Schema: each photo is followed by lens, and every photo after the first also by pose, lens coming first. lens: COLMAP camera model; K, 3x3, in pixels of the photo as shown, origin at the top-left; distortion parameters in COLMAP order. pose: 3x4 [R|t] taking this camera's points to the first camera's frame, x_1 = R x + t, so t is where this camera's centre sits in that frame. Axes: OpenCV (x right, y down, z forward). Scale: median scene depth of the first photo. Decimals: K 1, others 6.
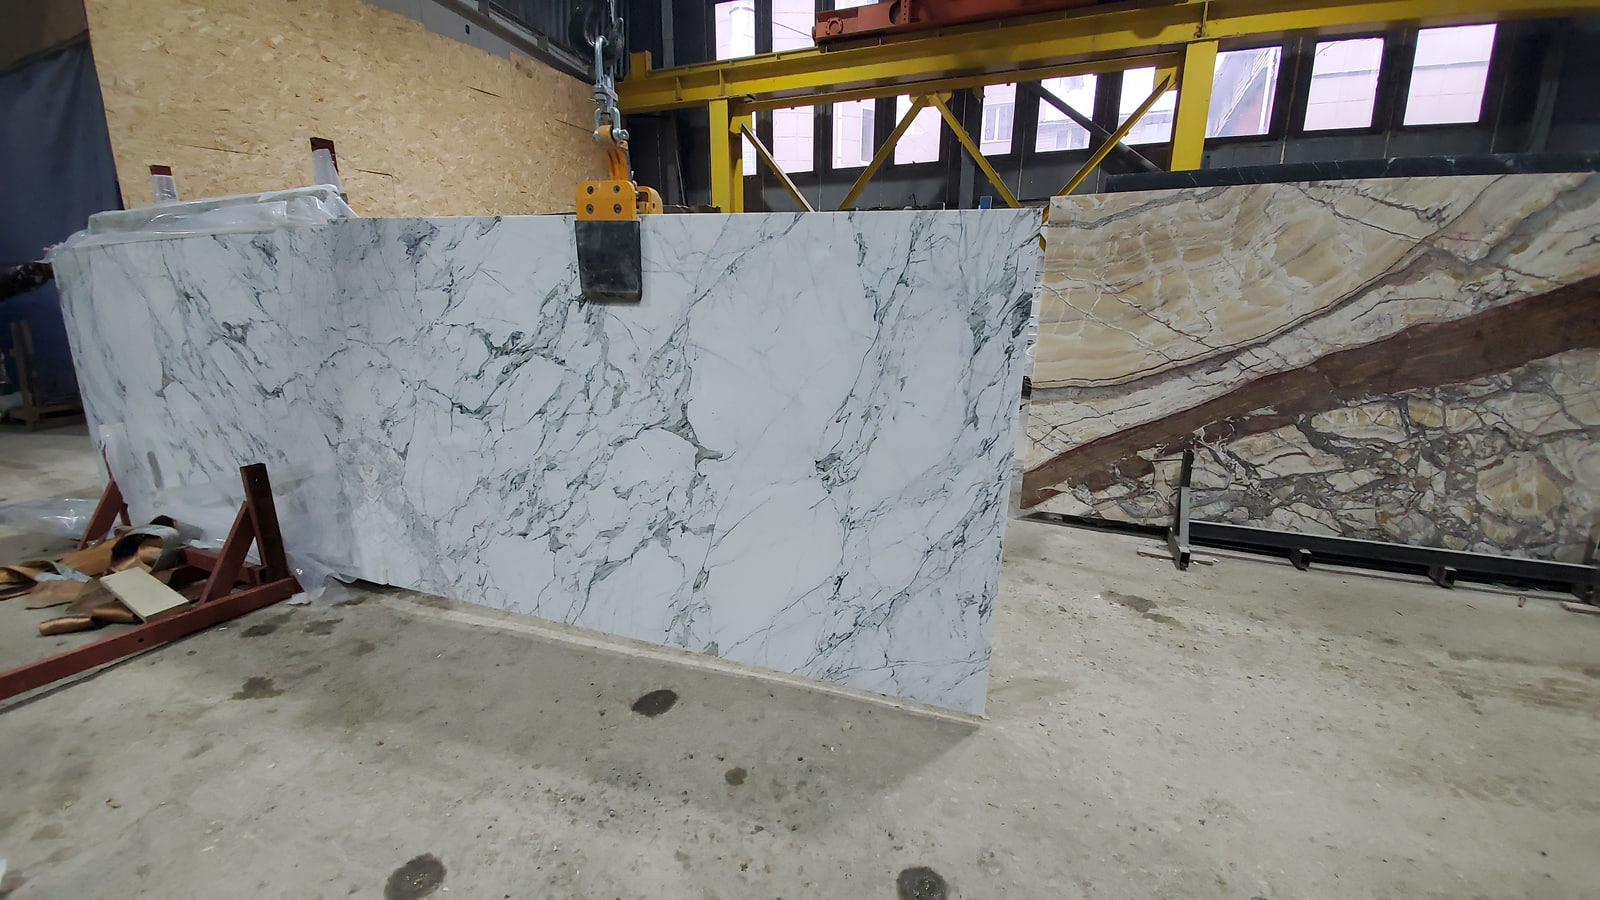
lens RADIAL K [[637.3, 0, 800.0], [0, 637.3, 458.0], [0, 0, 1]] dist [0.013420, -0.012471]
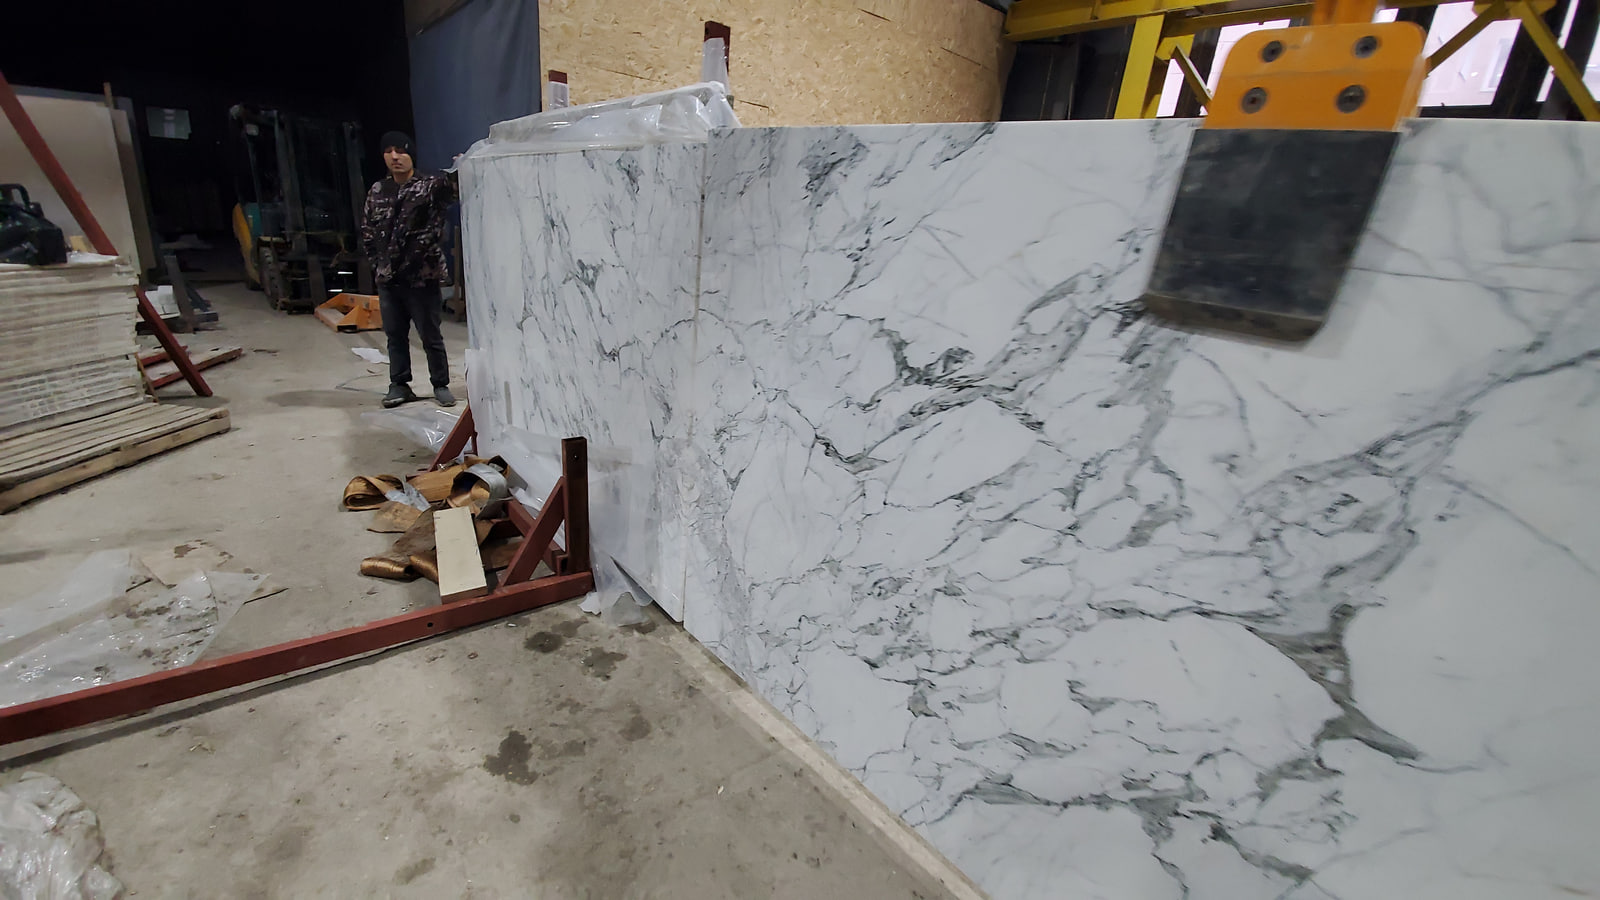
lens RADIAL K [[637.3, 0, 792.4], [0, 637.3, 460.3], [0, 0, 1]] dist [0.013420, -0.012471]
pose [[0.886079, 0.231687, -0.401479, -0.304423], [-0.204299, 0.972662, 0.110411, -0.126438], [0.416084, -0.015811, 0.909189, 0.416463]]
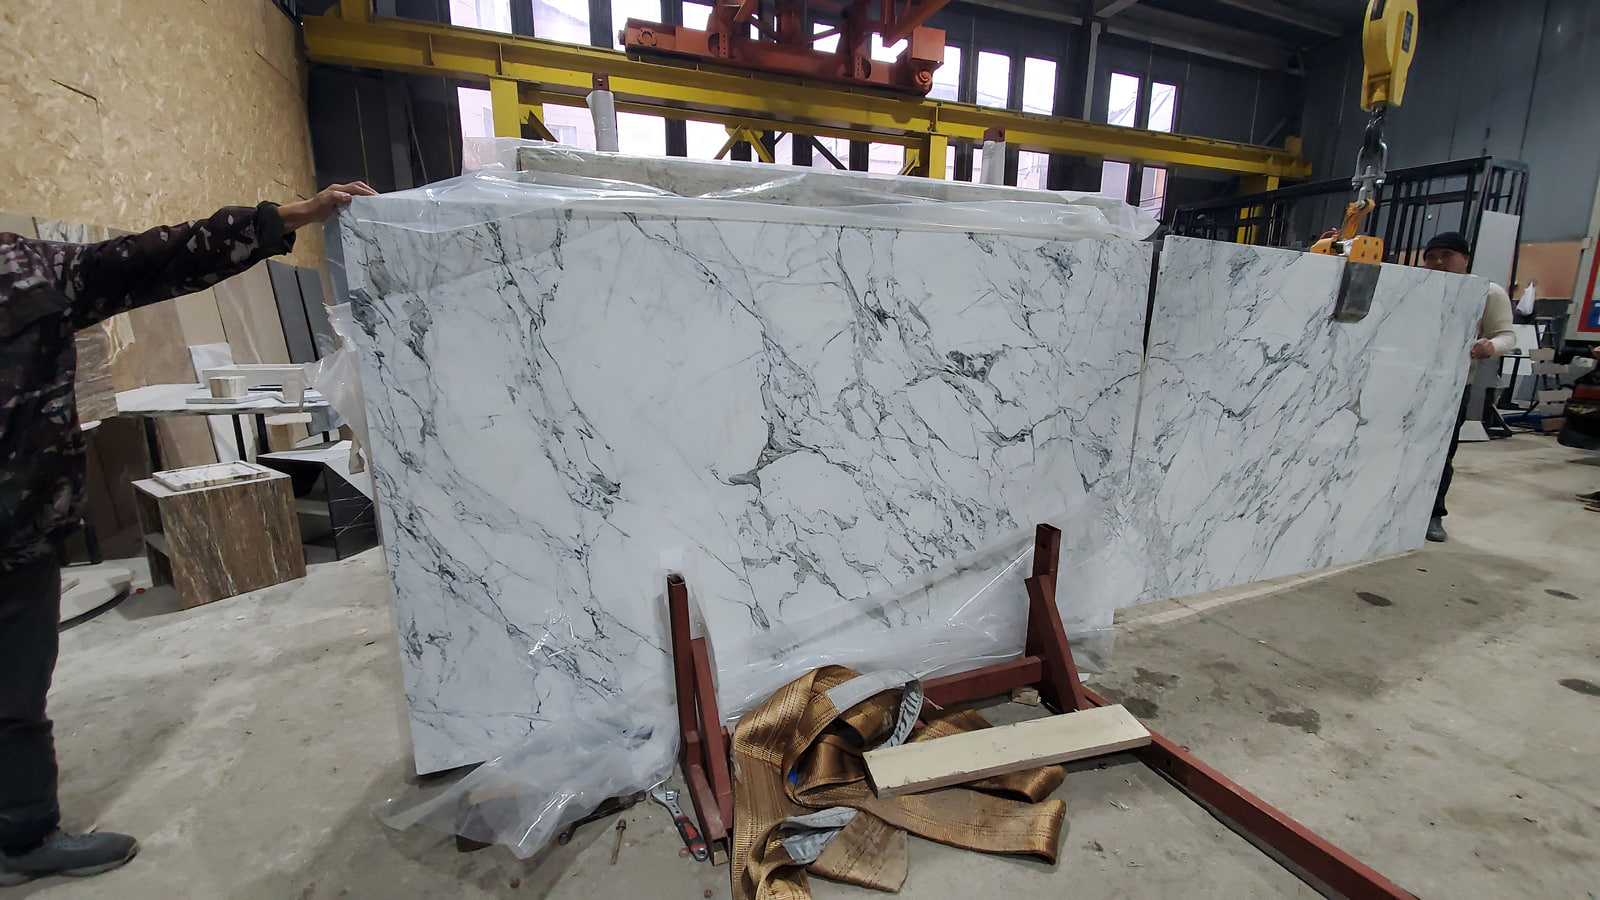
lens RADIAL K [[637.3, 0, 806.7], [0, 637.3, 456.9], [0, 0, 1]] dist [0.013420, -0.012471]
pose [[0.727747, -0.145213, 0.670297, -1.824227], [0.166842, 0.985453, 0.032346, -0.162612], [-0.665243, 0.088293, 0.741388, 0.662383]]
